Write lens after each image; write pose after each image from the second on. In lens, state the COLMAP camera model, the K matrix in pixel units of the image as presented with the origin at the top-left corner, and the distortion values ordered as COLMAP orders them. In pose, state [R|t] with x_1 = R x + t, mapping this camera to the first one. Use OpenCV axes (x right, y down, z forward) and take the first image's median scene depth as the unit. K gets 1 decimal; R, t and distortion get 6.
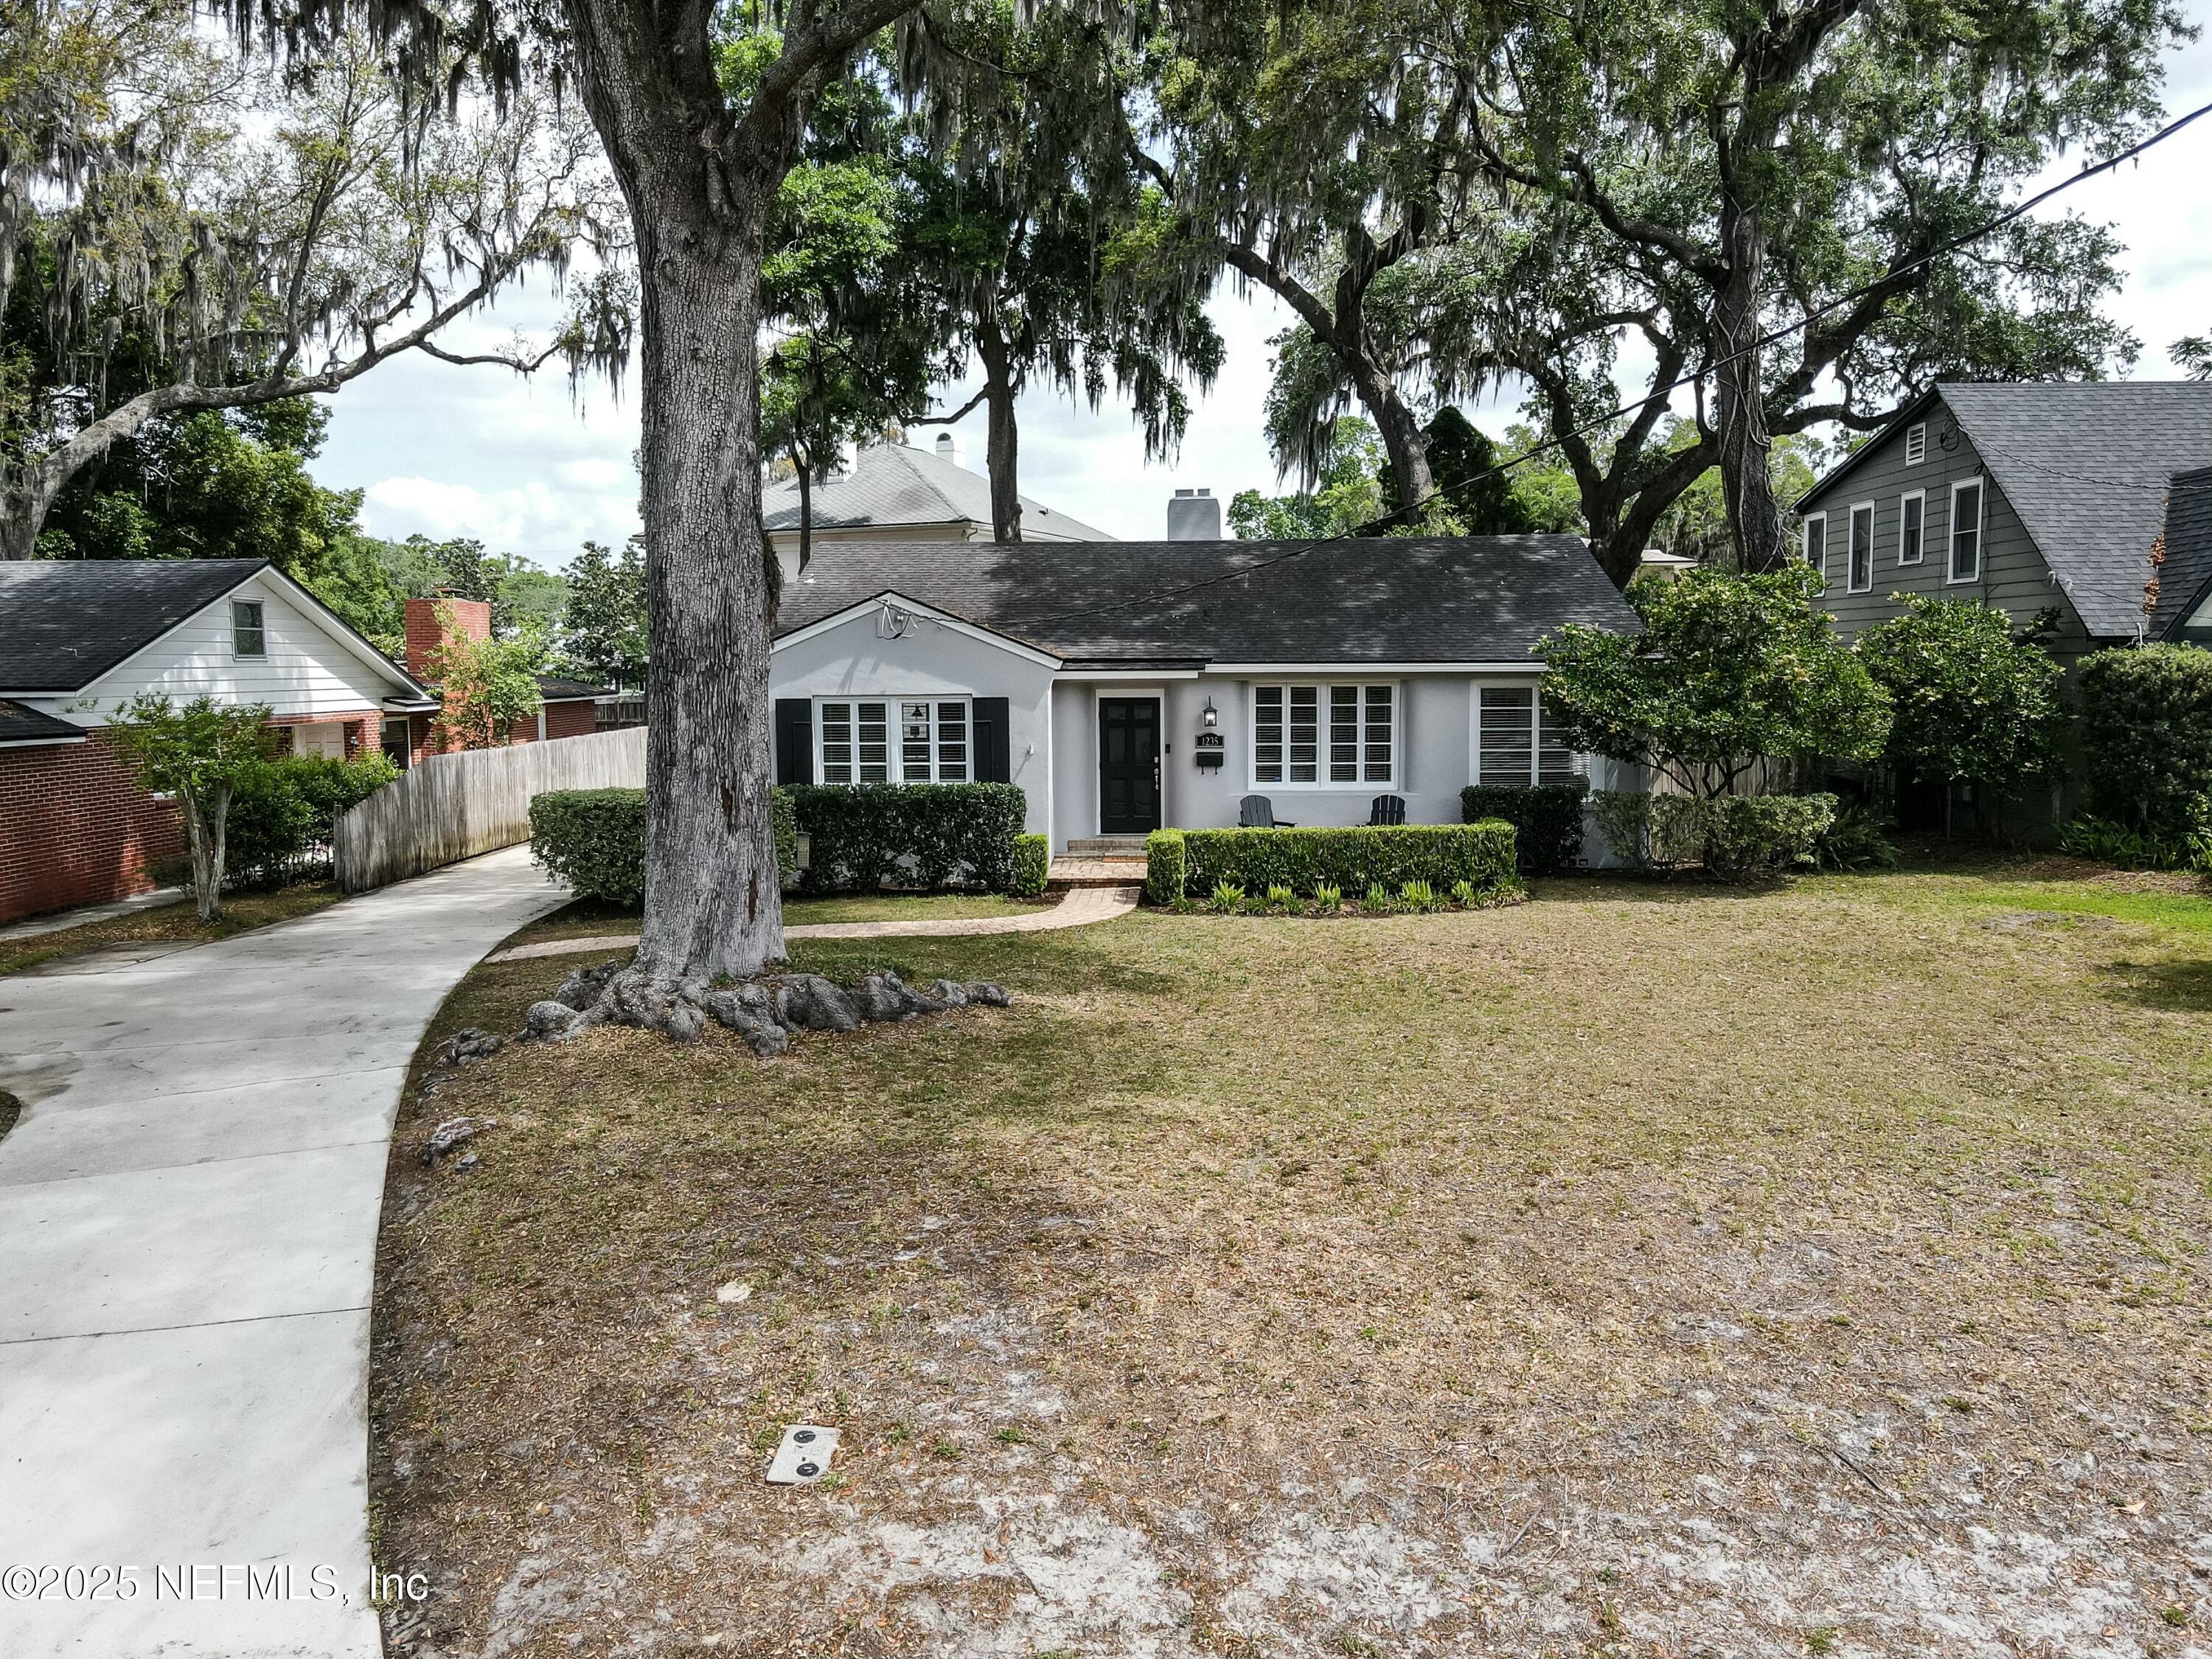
lens RADIAL K [[1630.1, 0, 1097.1], [0, 1630.1, 833.9], [0, 0, 1]] dist [-0.000428, 0.024785]
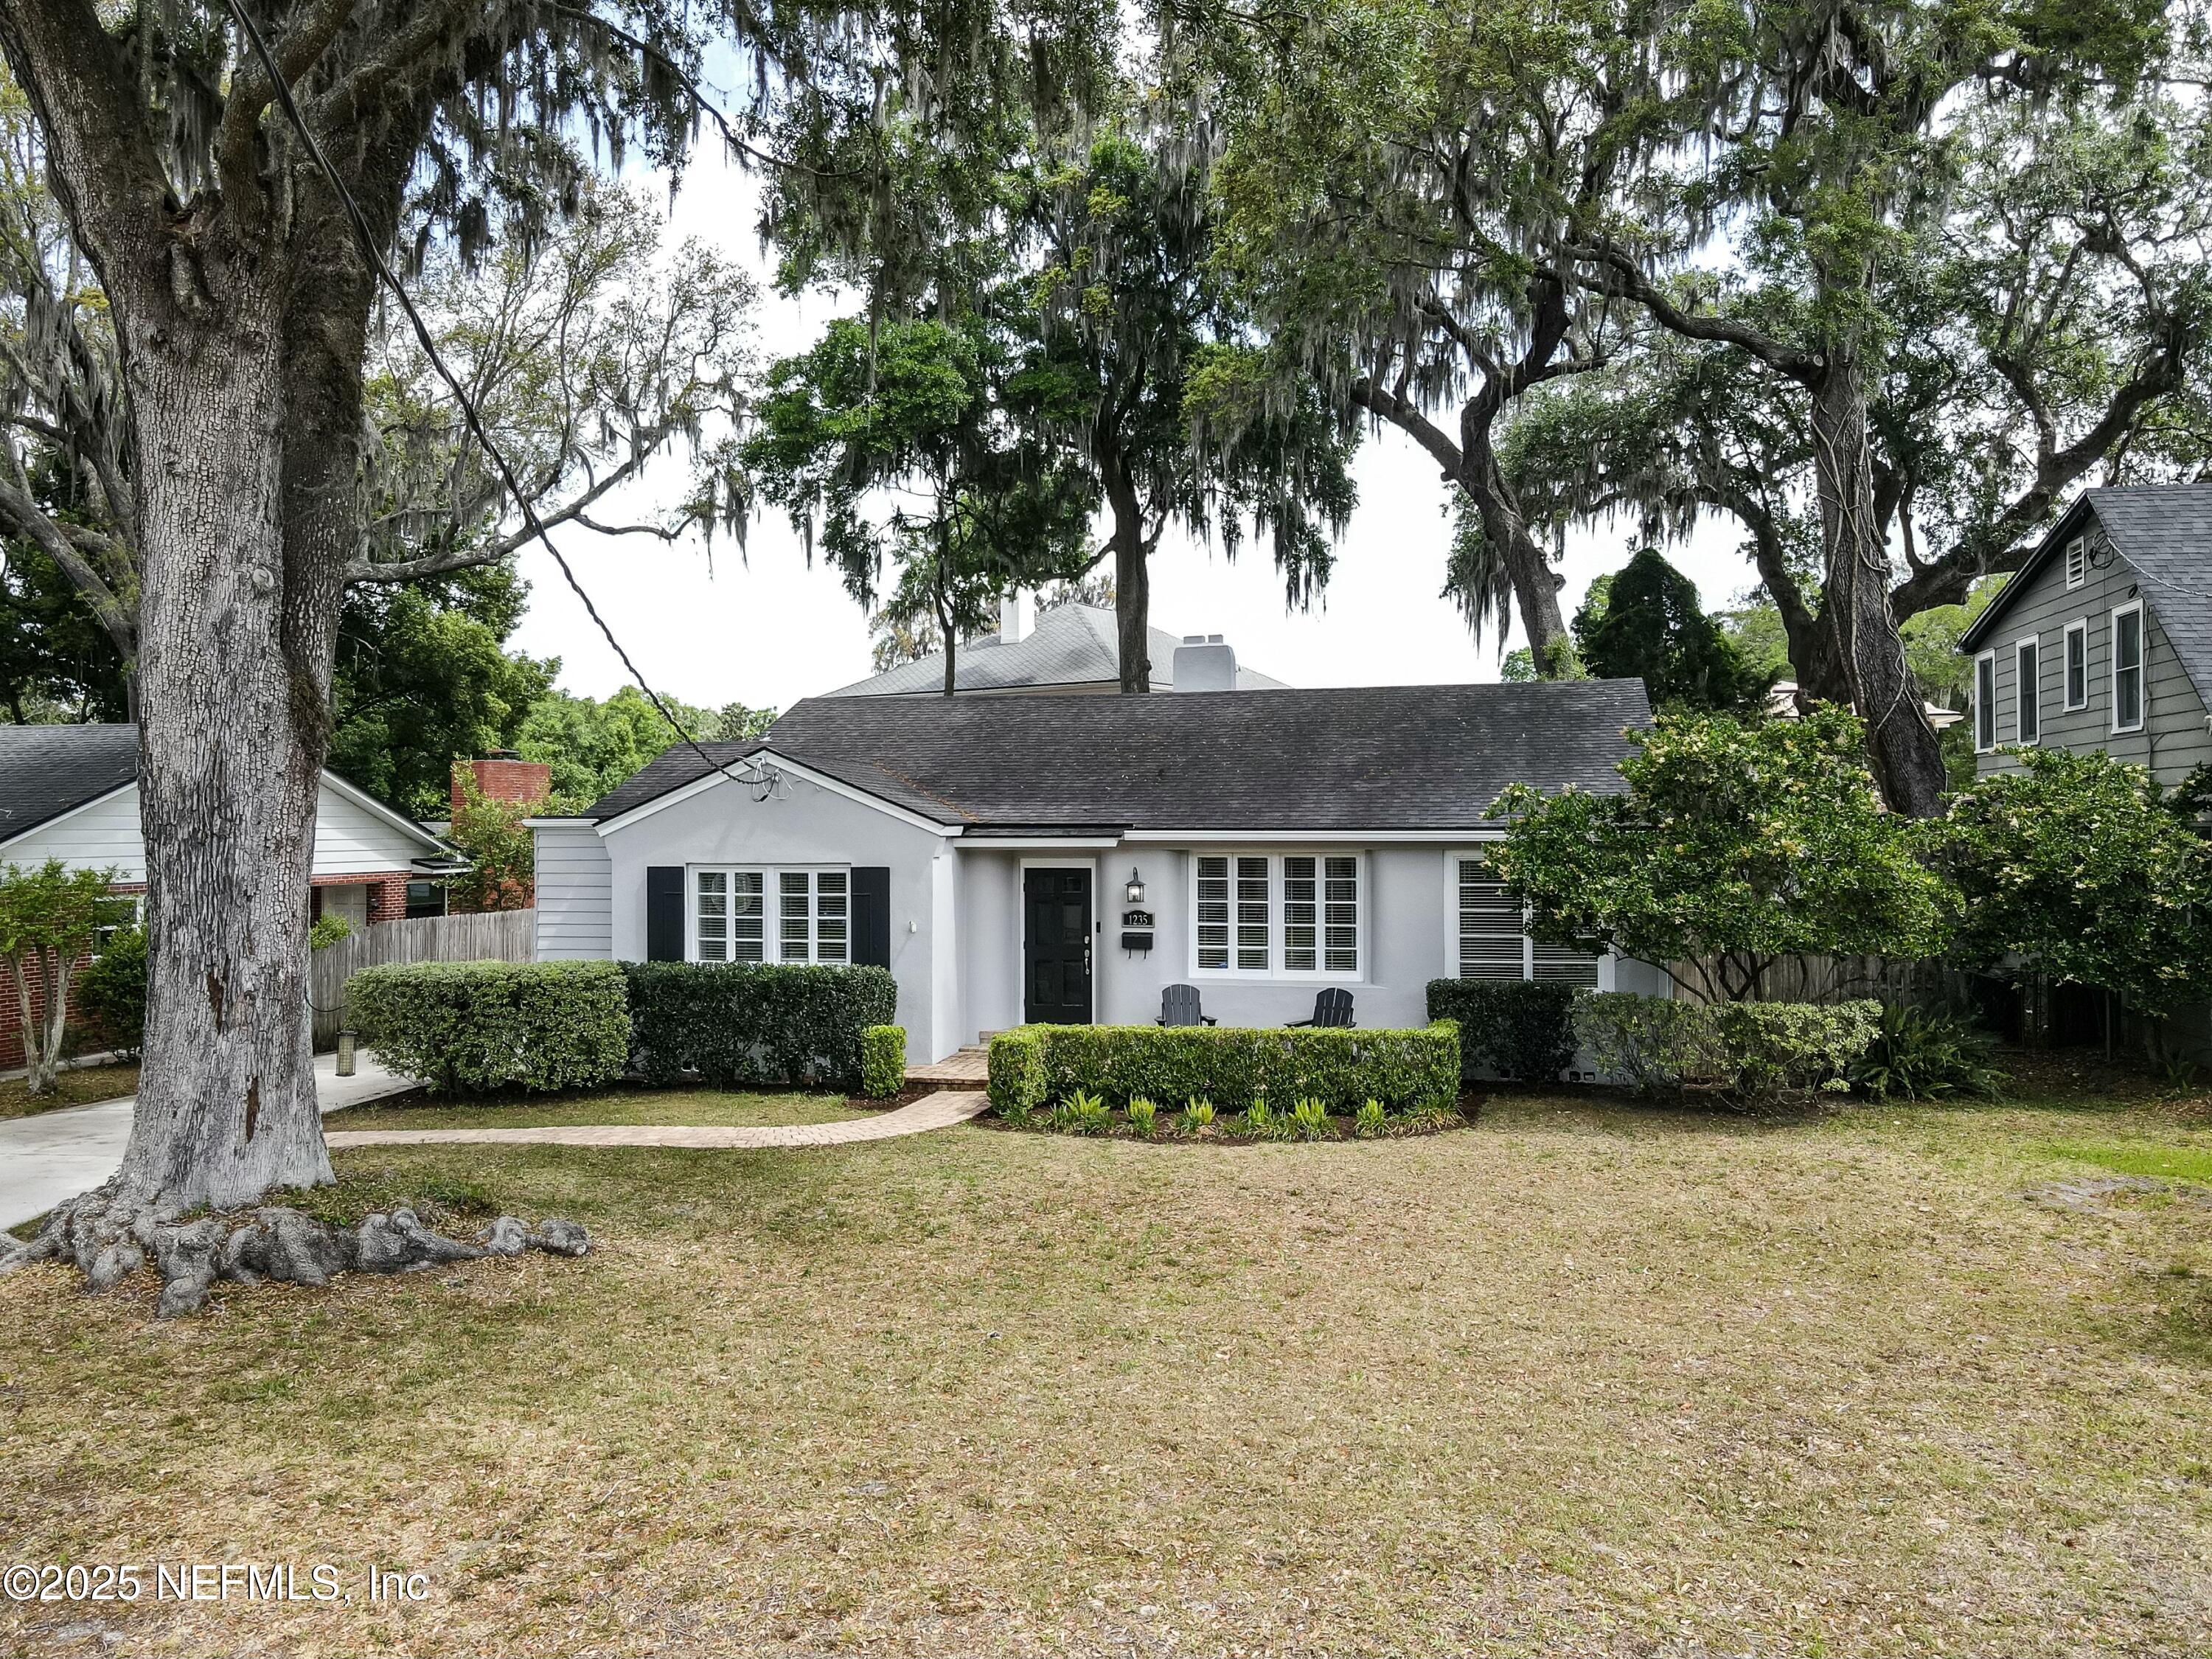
lens RADIAL K [[1630.1, 0, 1108.4], [0, 1630.1, 836.2], [0, 0, 1]] dist [-0.000428, 0.024785]
pose [[0.980688, 0.005315, -0.195505, 0.221708], [-0.024340, 0.995176, -0.095038, -0.018472], [0.194057, 0.097961, 0.976087, 0.153242]]
